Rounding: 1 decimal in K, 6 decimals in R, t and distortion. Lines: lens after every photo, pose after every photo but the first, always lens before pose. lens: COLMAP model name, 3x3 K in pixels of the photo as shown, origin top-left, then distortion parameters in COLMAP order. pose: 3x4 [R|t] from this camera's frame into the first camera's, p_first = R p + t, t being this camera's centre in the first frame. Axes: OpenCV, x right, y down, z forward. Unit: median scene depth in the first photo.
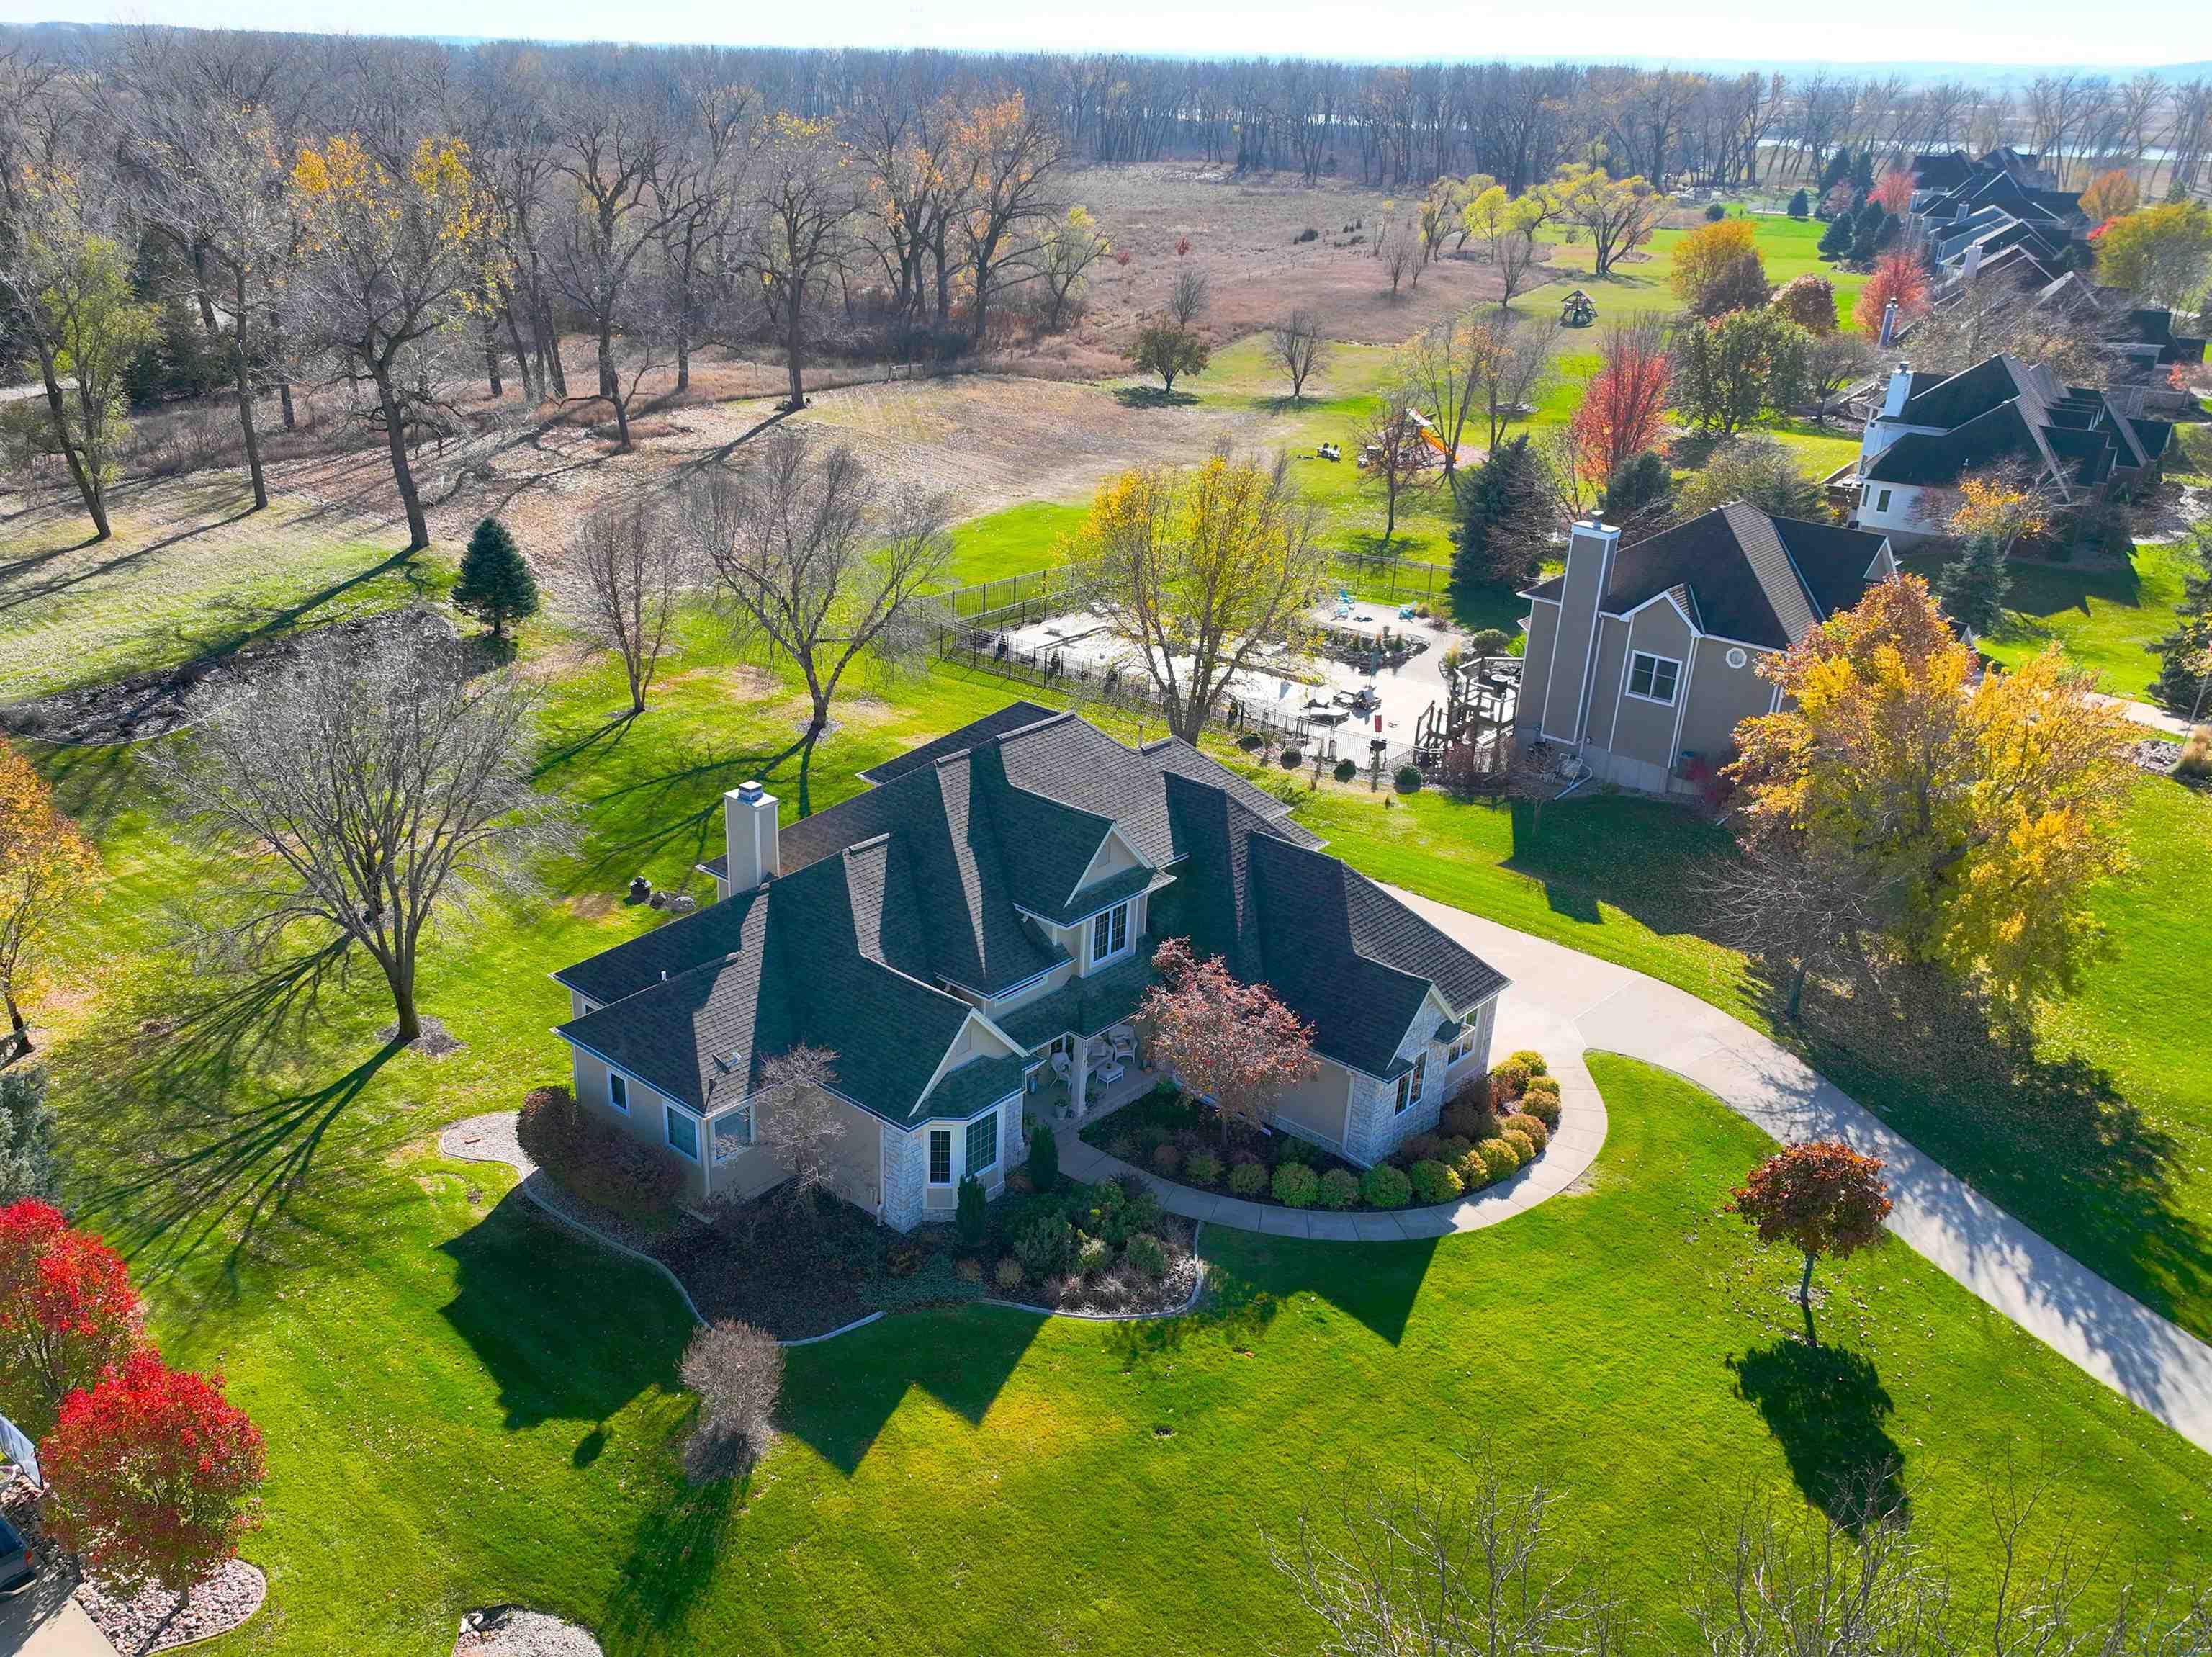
lens RADIAL K [[1845.0, 0, 992.0], [0, 1845.0, 939.1], [0, 0, 1]] dist [0.009927, -0.000772]
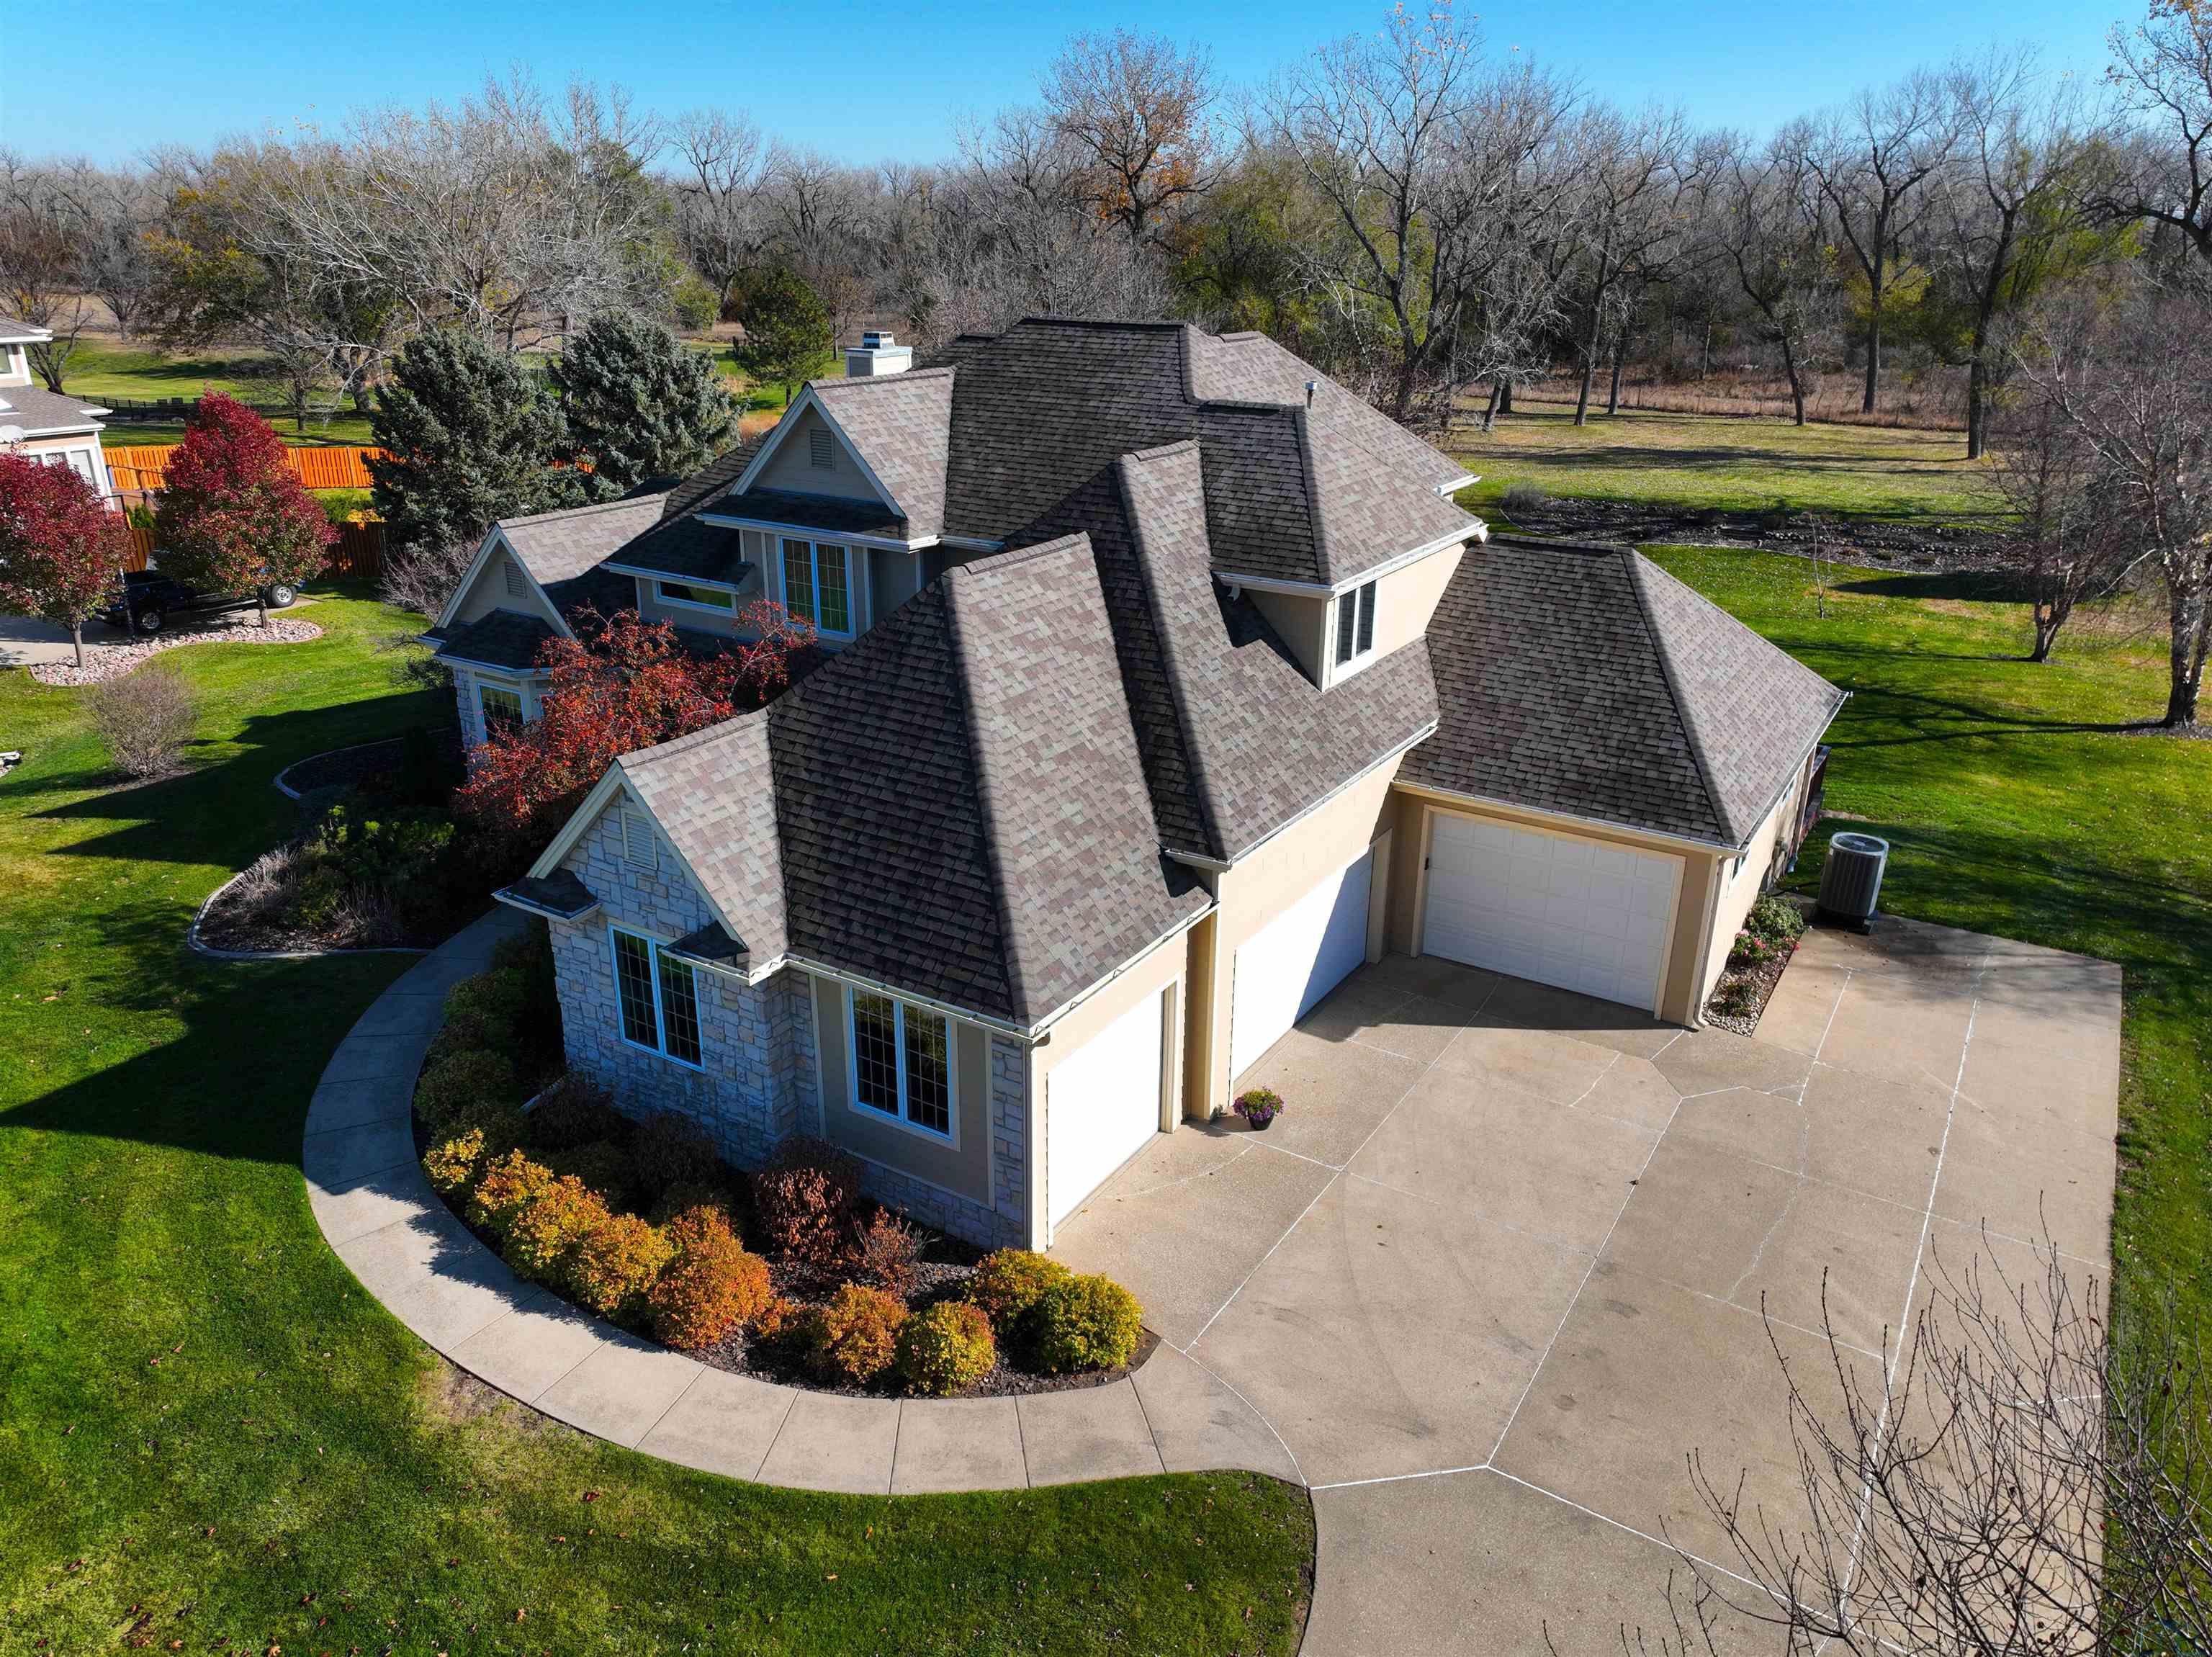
lens RADIAL K [[1558.6, 0, 1101.3], [0, 1558.6, 820.2], [0, 0, 1]] dist [-0.004866, 0.021100]
pose [[0.192303, 0.332905, -0.923144, 0.590287], [-0.430406, 0.874007, 0.225526, -0.094332], [0.881913, 0.353958, 0.311359, 0.964850]]
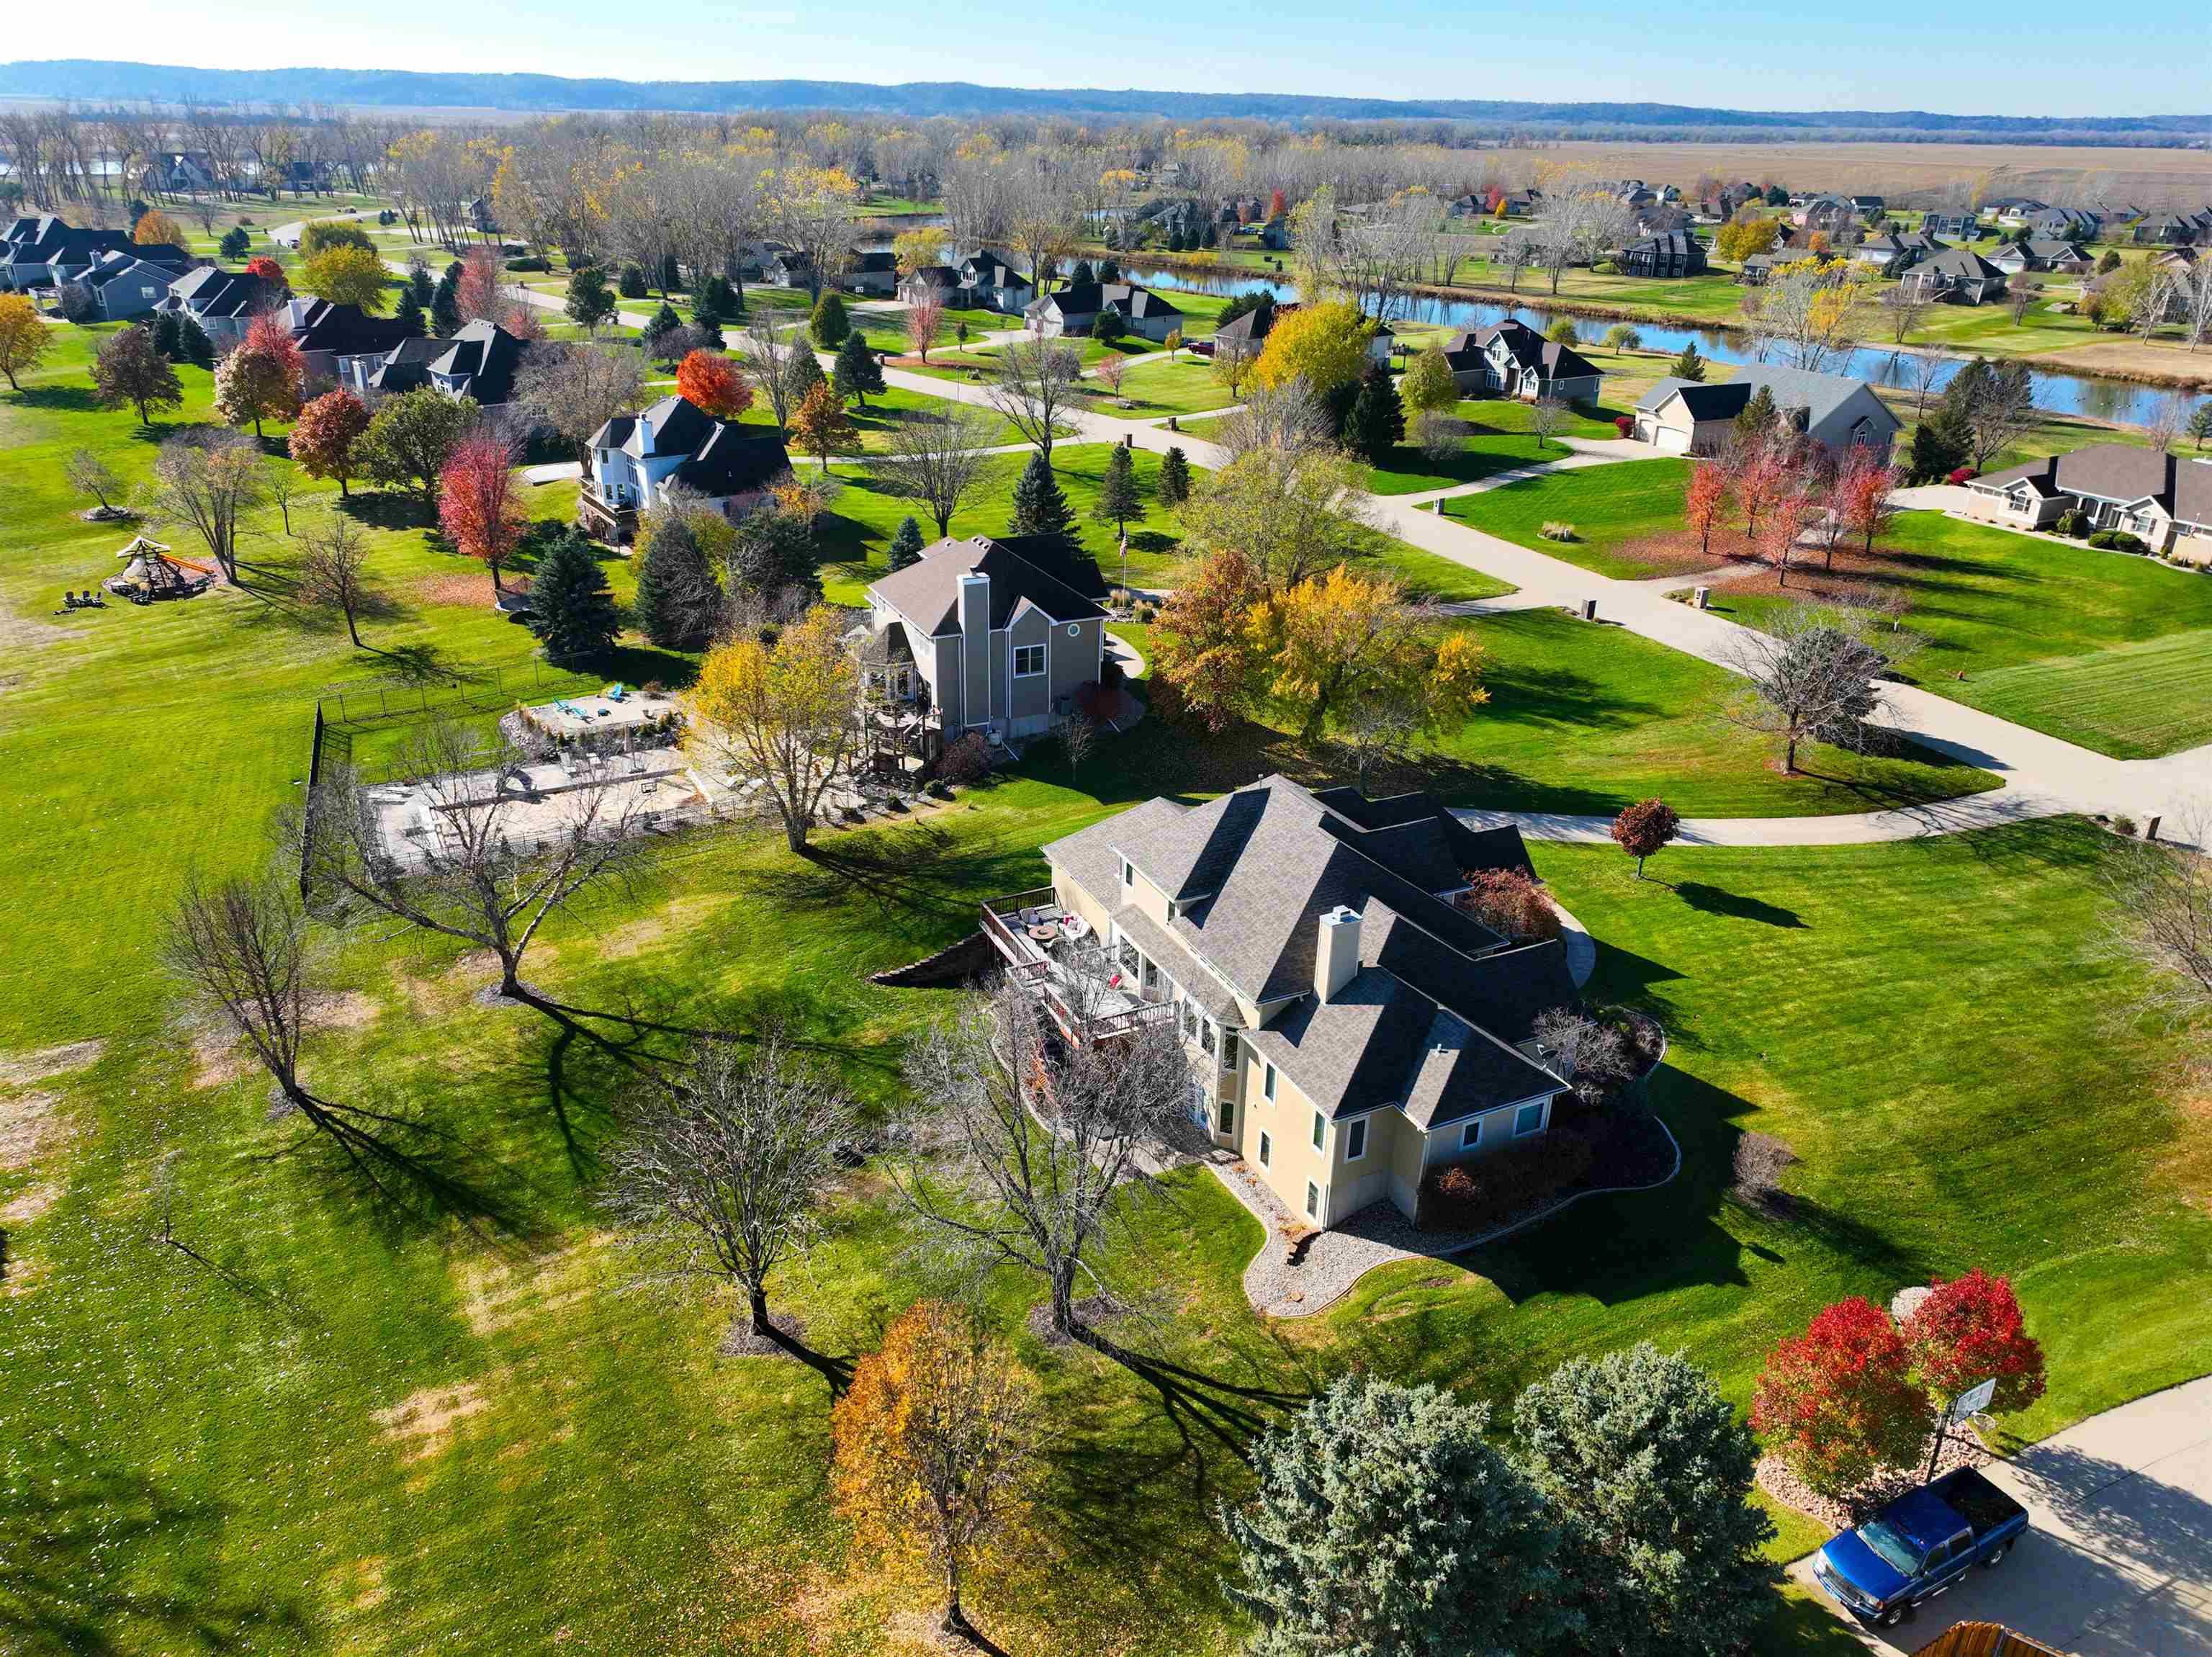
lens RADIAL K [[1558.6, 0, 1101.0], [0, 1558.6, 823.1], [0, 0, 1]] dist [-0.004866, 0.021100]
pose [[0.361981, -0.401476, 0.841301, -1.131349], [0.395574, 0.883371, 0.251351, -0.496972], [-0.844092, 0.241813, 0.478577, 0.603952]]
